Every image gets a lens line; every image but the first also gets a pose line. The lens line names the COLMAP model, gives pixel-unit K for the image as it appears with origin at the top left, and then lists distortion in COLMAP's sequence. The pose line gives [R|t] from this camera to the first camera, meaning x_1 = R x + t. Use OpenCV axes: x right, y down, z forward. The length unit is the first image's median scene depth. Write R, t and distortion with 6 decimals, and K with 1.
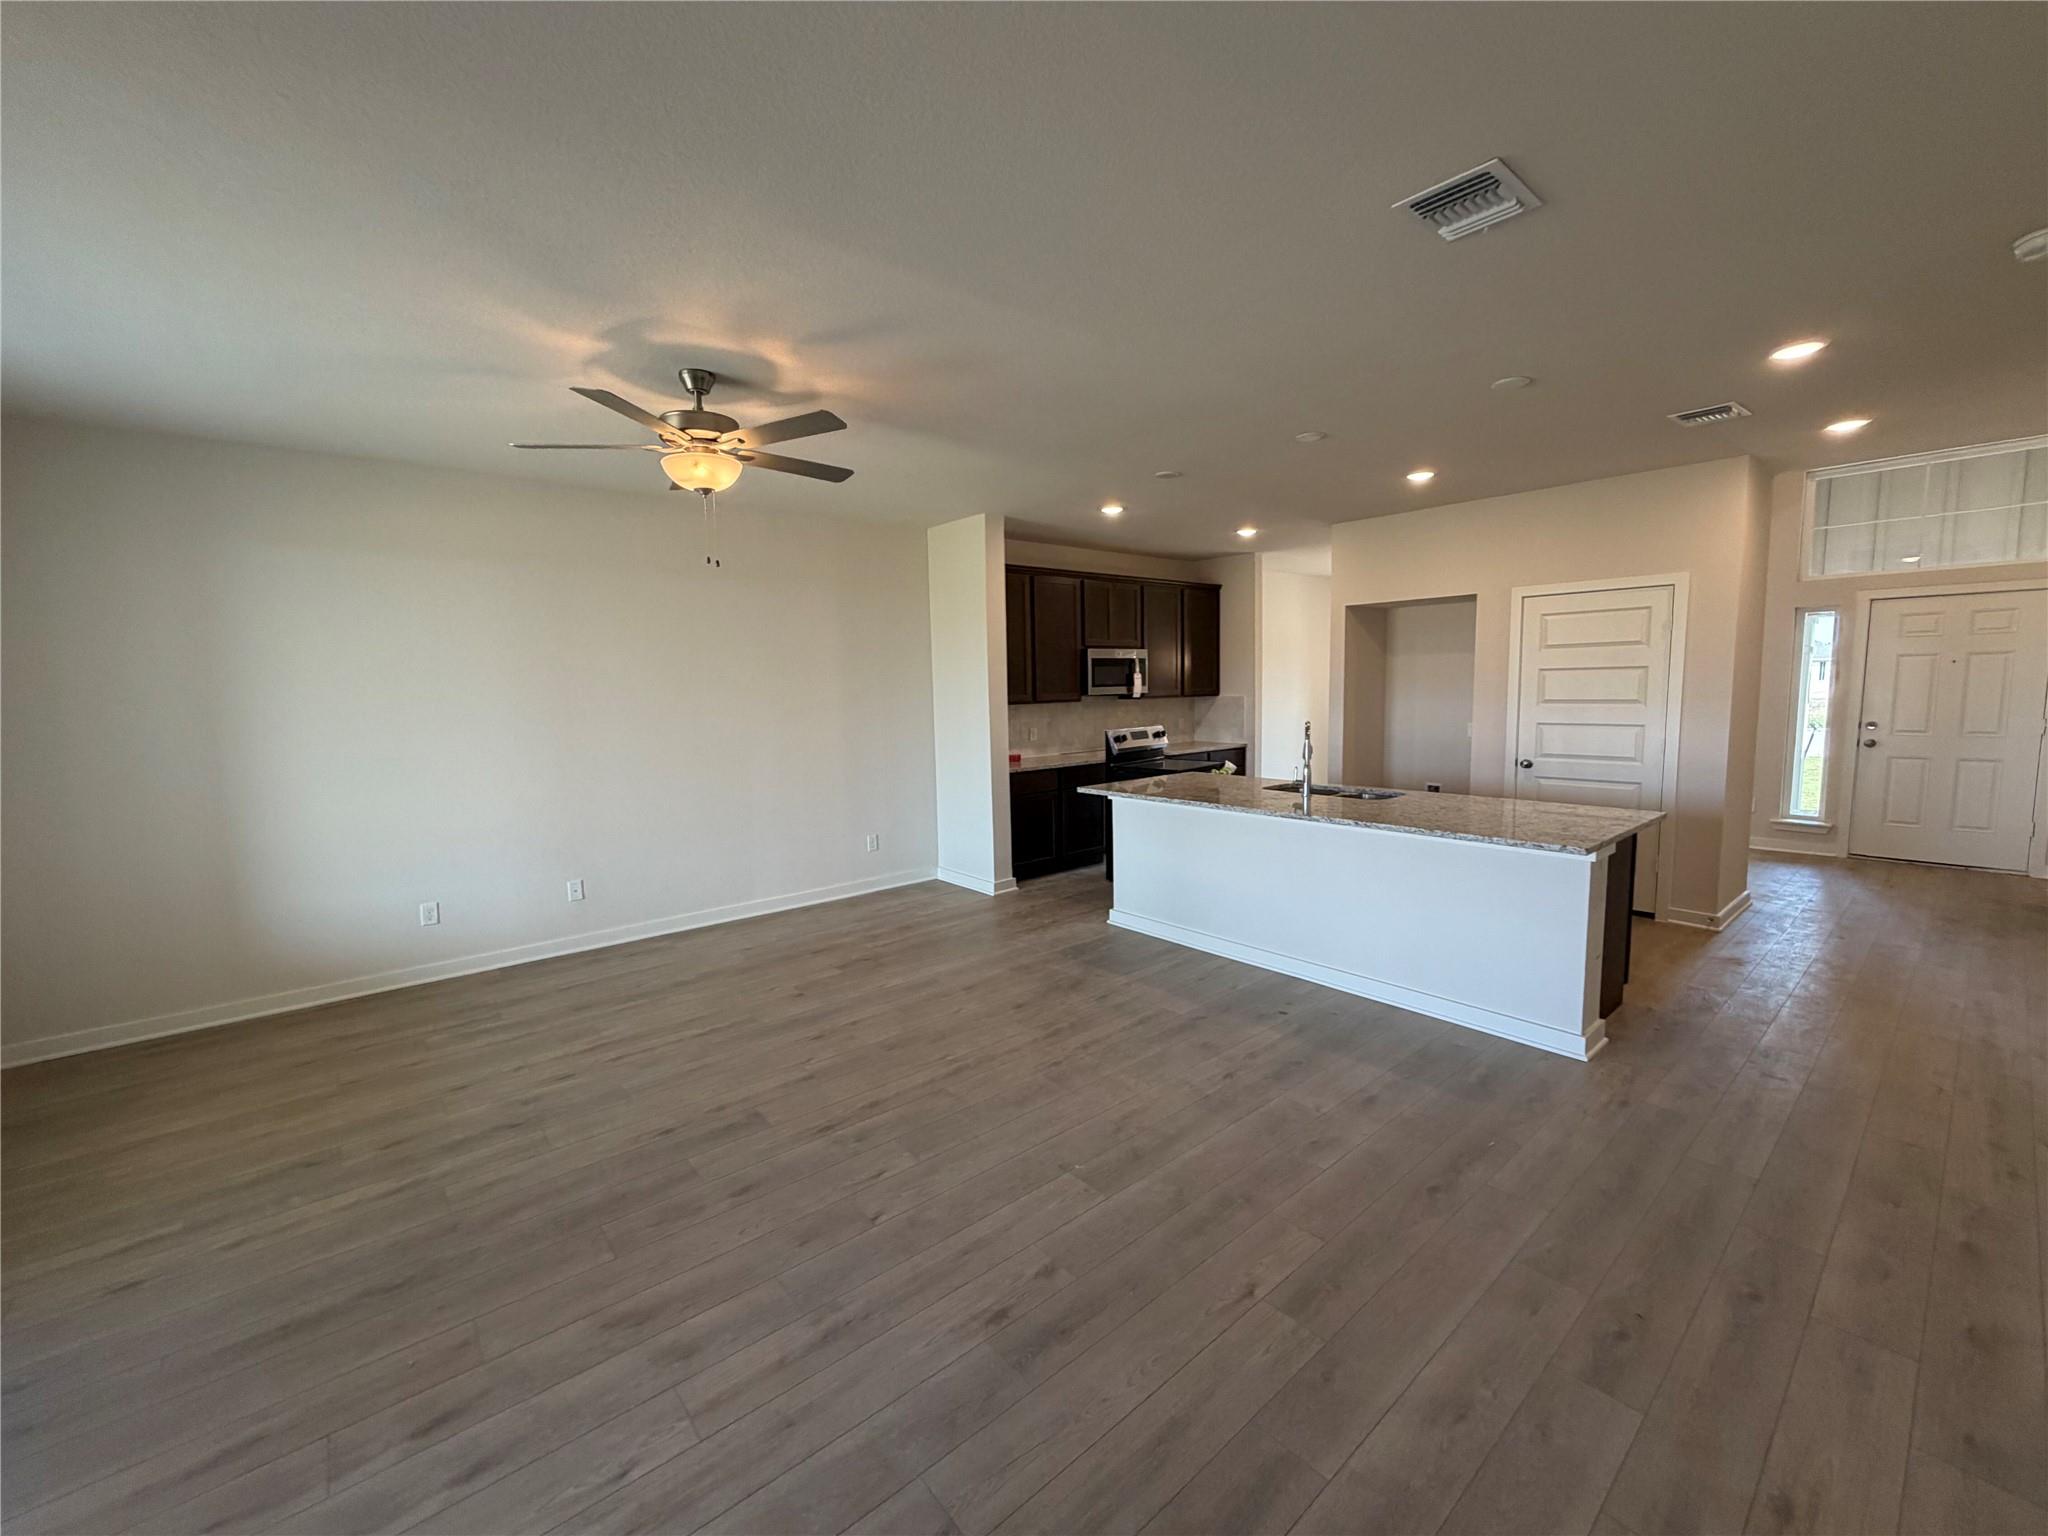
lens RADIAL K [[818.8, 0, 1024.0], [0, 818.8, 768.0], [0, 0, 1]] dist [0.012742, 0.000043]
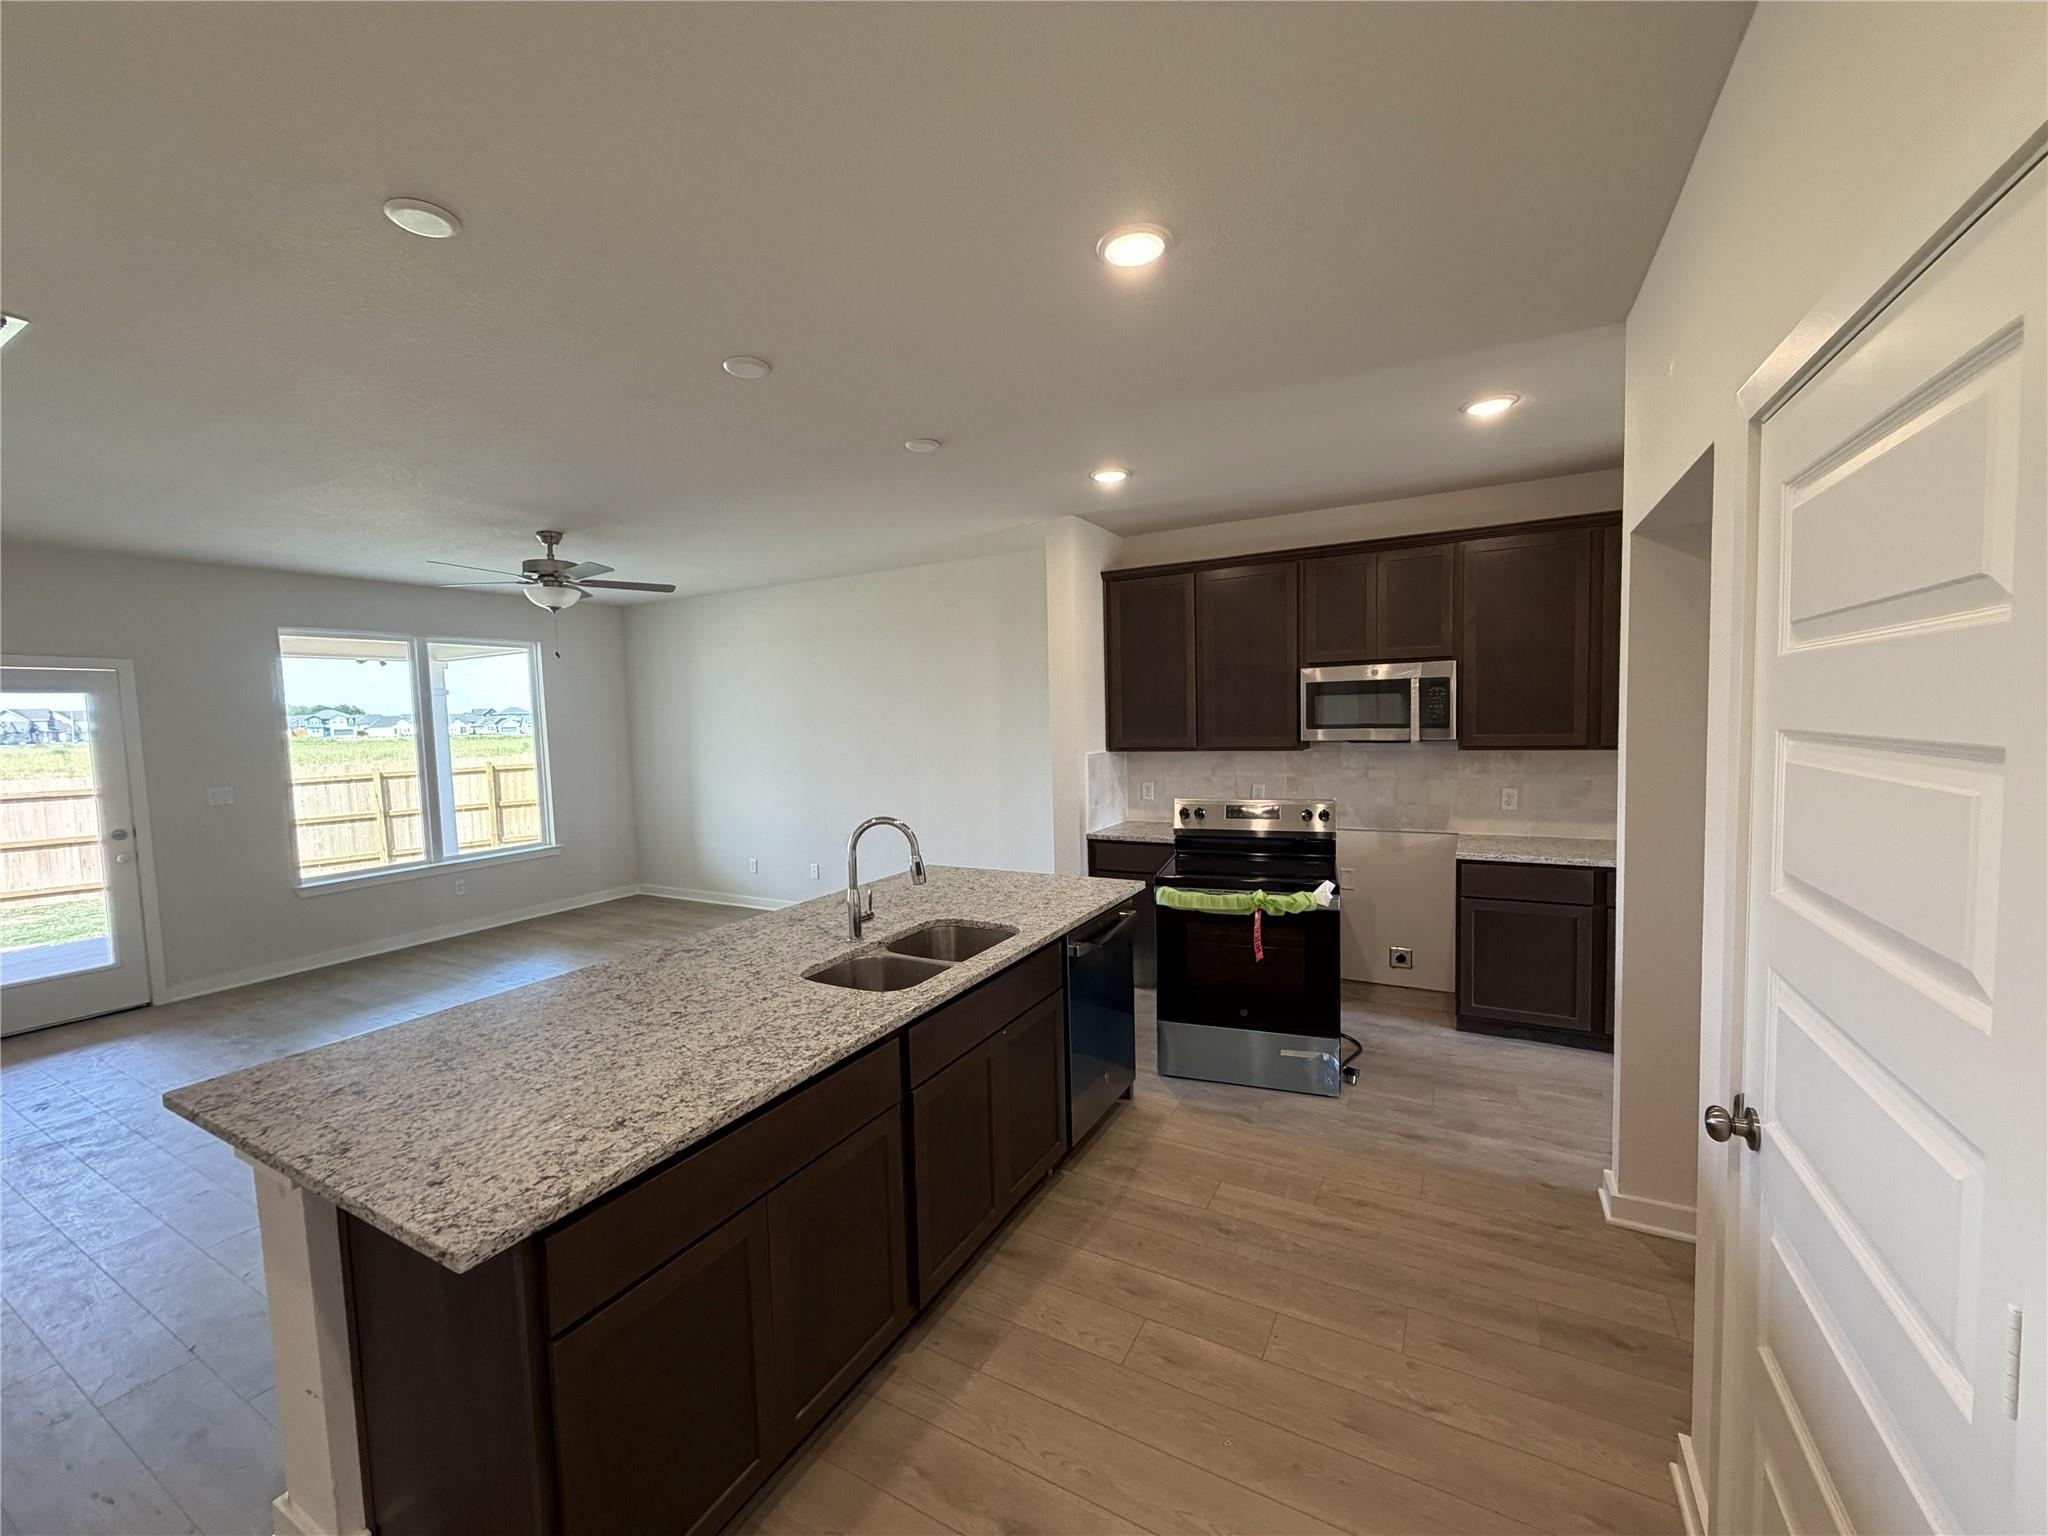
lens RADIAL K [[818.8, 0, 1024.0], [0, 818.8, 768.0], [0, 0, 1]] dist [0.012742, 0.000043]
pose [[0.358266, 0.073527, -0.930720, 0.628643], [-0.073361, 0.996029, 0.050447, -0.088600], [0.930733, 0.050205, 0.362237, 0.602549]]
